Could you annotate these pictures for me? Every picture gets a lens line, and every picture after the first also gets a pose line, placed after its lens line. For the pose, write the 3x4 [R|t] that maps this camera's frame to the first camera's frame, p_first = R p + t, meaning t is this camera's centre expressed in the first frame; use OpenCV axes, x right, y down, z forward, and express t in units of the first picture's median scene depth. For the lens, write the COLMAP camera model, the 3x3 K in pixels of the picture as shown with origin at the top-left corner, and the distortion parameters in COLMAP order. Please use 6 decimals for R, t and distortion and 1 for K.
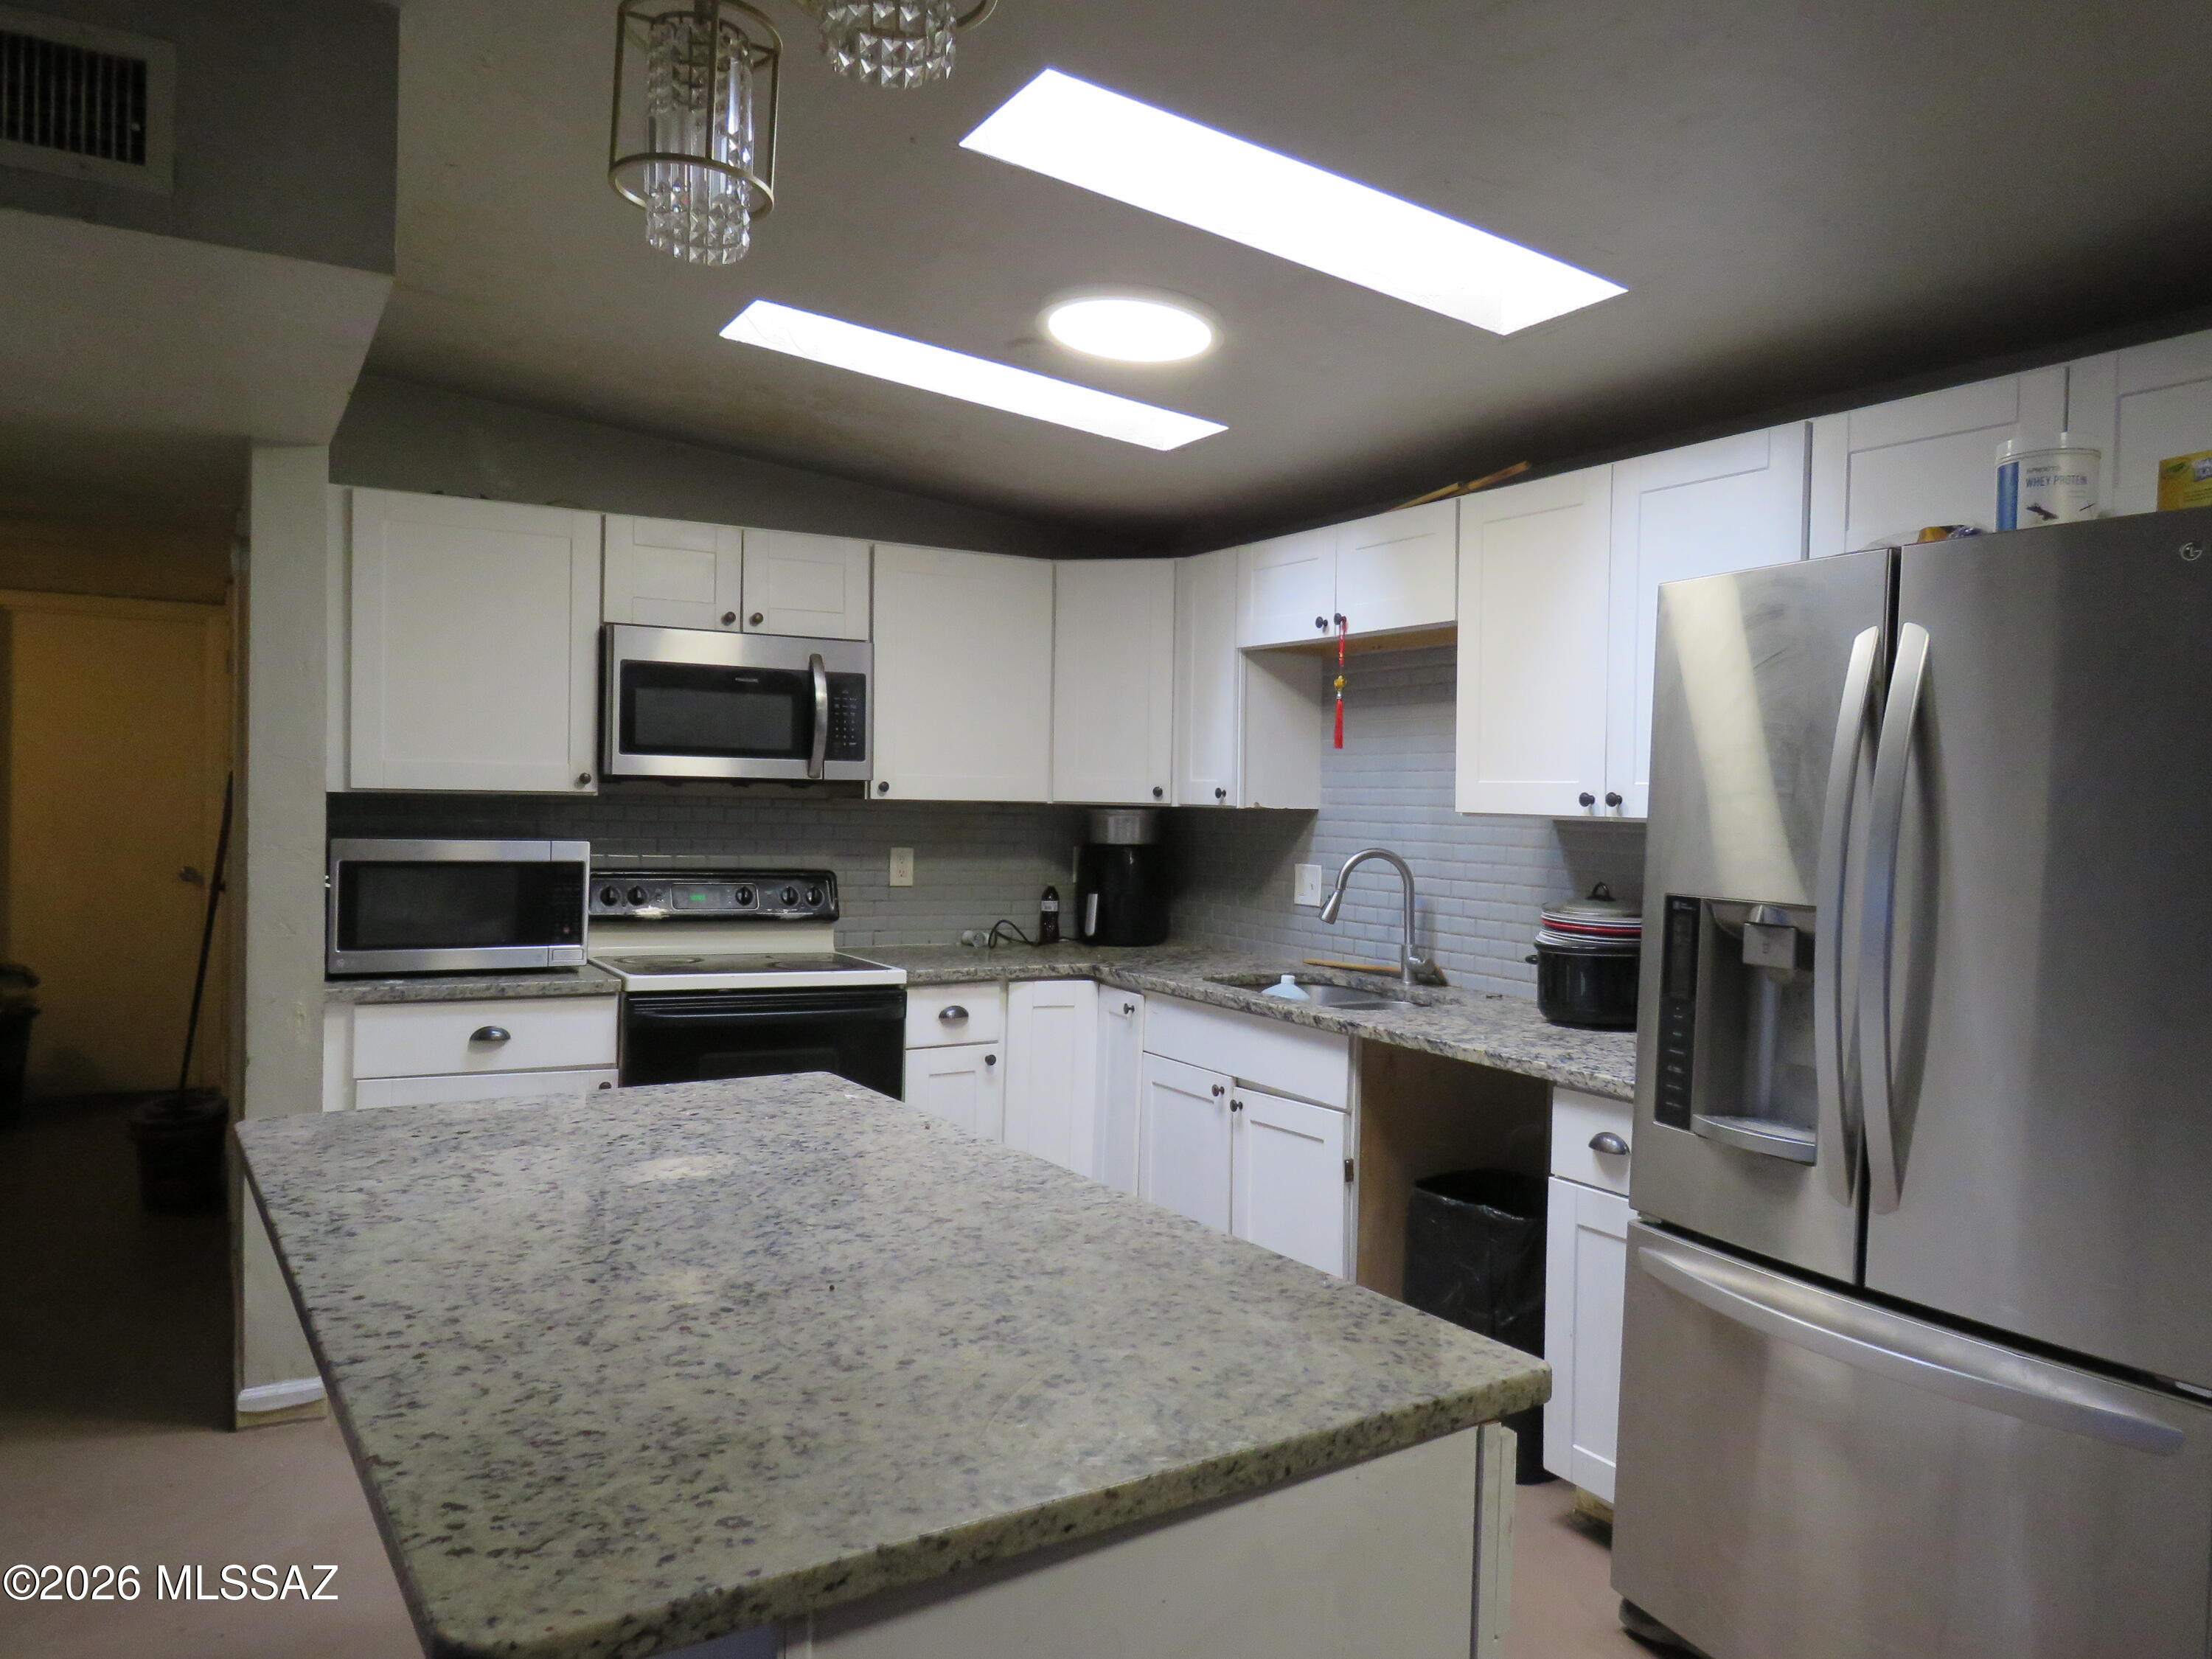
lens RADIAL K [[1539.6, 0, 1099.5], [0, 1539.6, 839.4], [0, 0, 1]] dist [-0.000637, -0.004627]
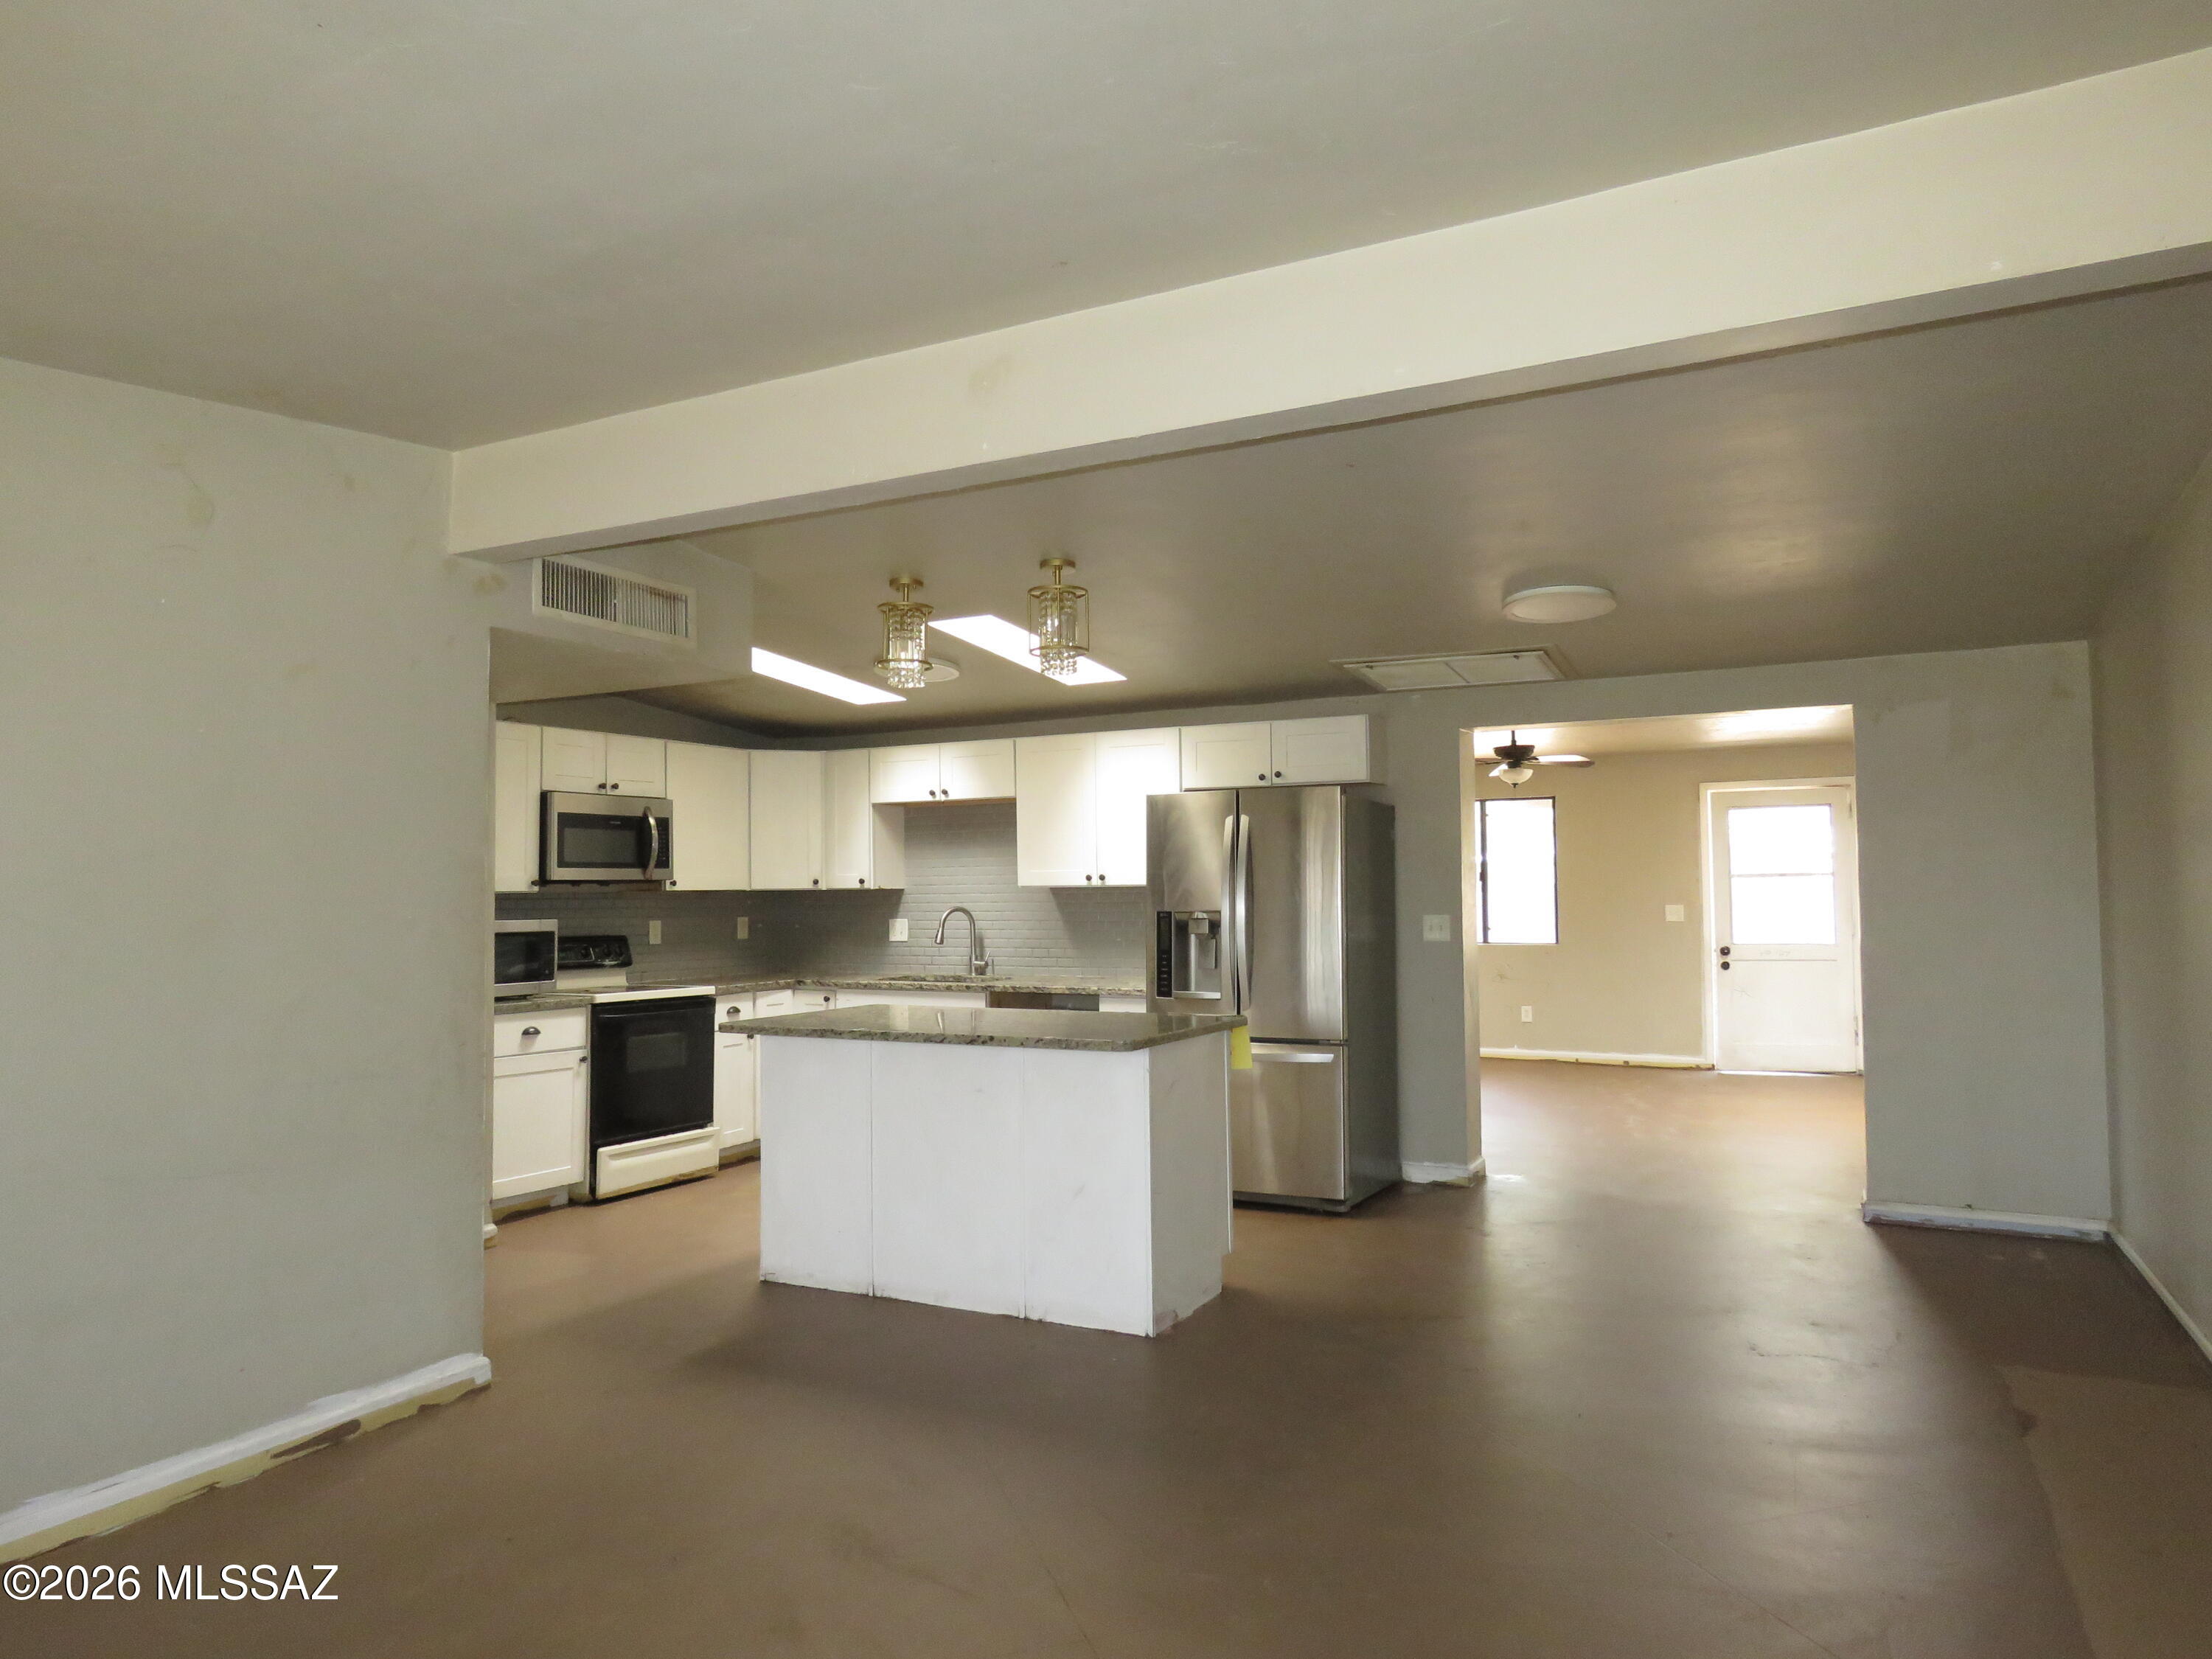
lens RADIAL K [[1412.1, 0, 1123.5], [0, 1412.1, 834.2], [0, 0, 1]] dist [-0.005571, -0.002206]
pose [[0.837432, -0.010015, 0.546450, -0.766178], [0.045625, 0.997623, -0.051636, 0.019983], [-0.544634, 0.068174, 0.835898, -0.770042]]
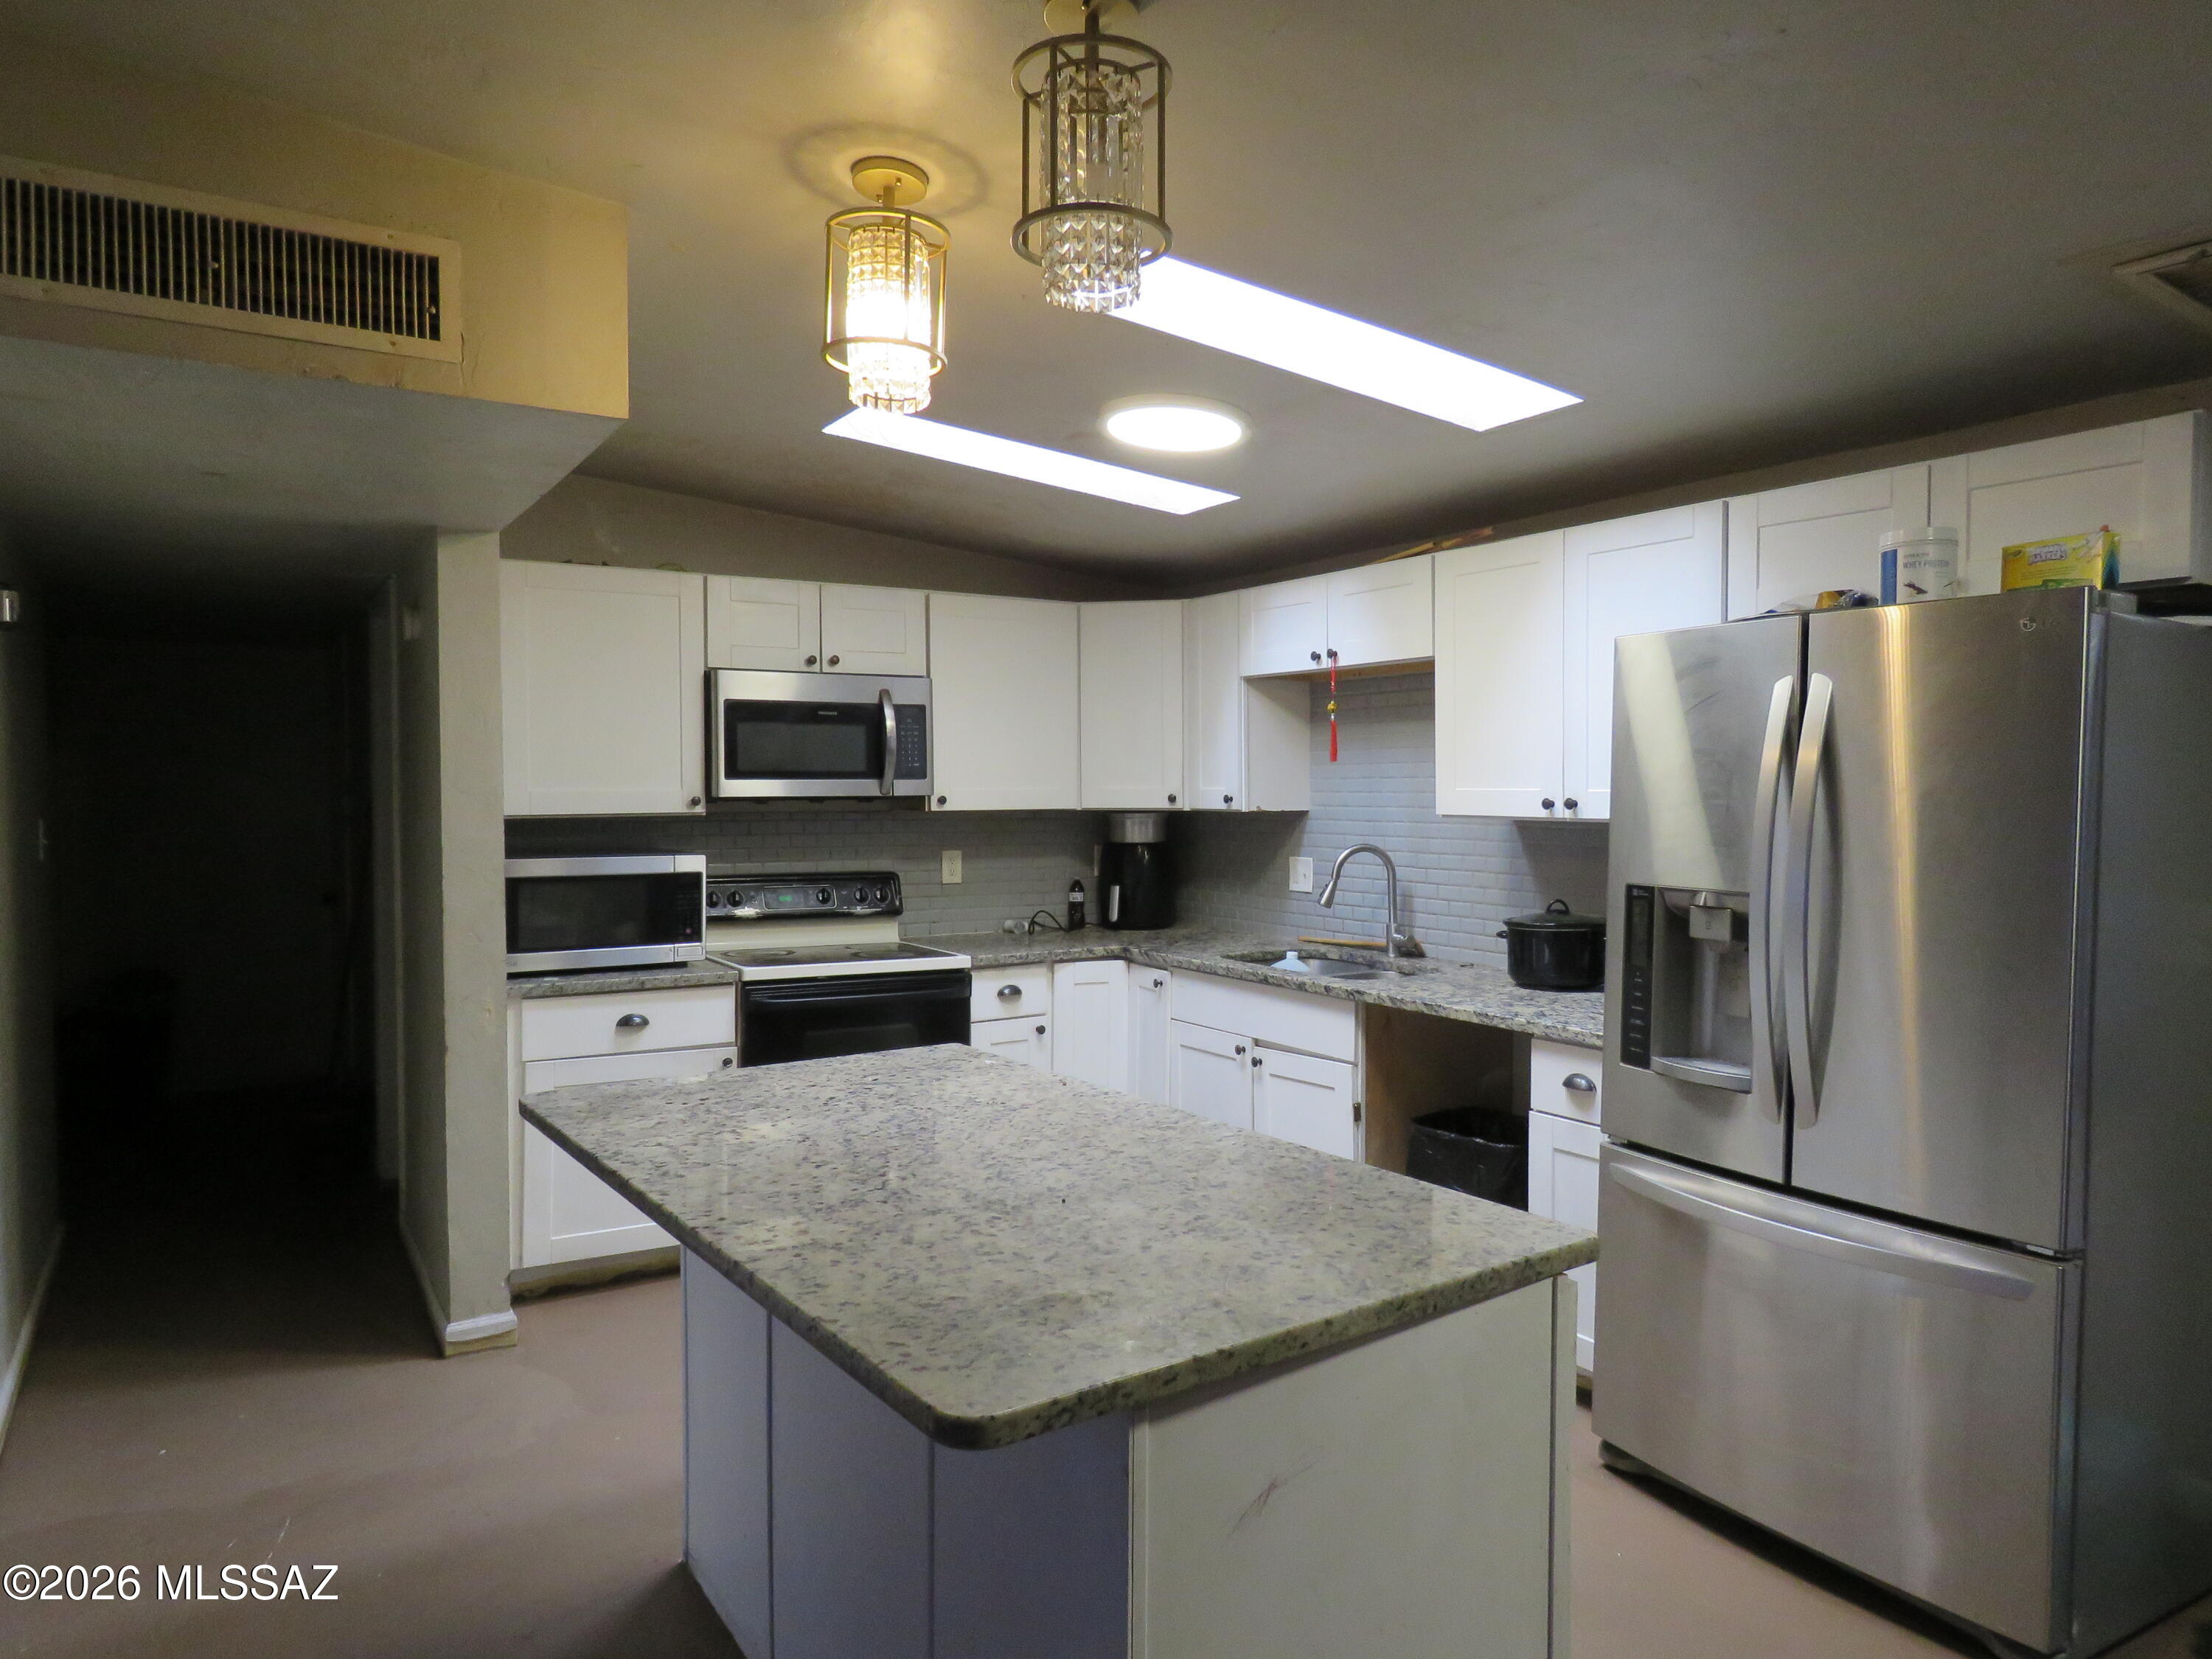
lens RADIAL K [[1412.1, 0, 1099.4], [0, 1412.1, 837.8], [0, 0, 1]] dist [-0.005571, -0.002206]
pose [[0.999027, -0.023937, 0.037039, -0.080577], [0.023581, 0.999672, 0.010033, -0.018024], [-0.037267, -0.009150, 0.999263, -0.107363]]
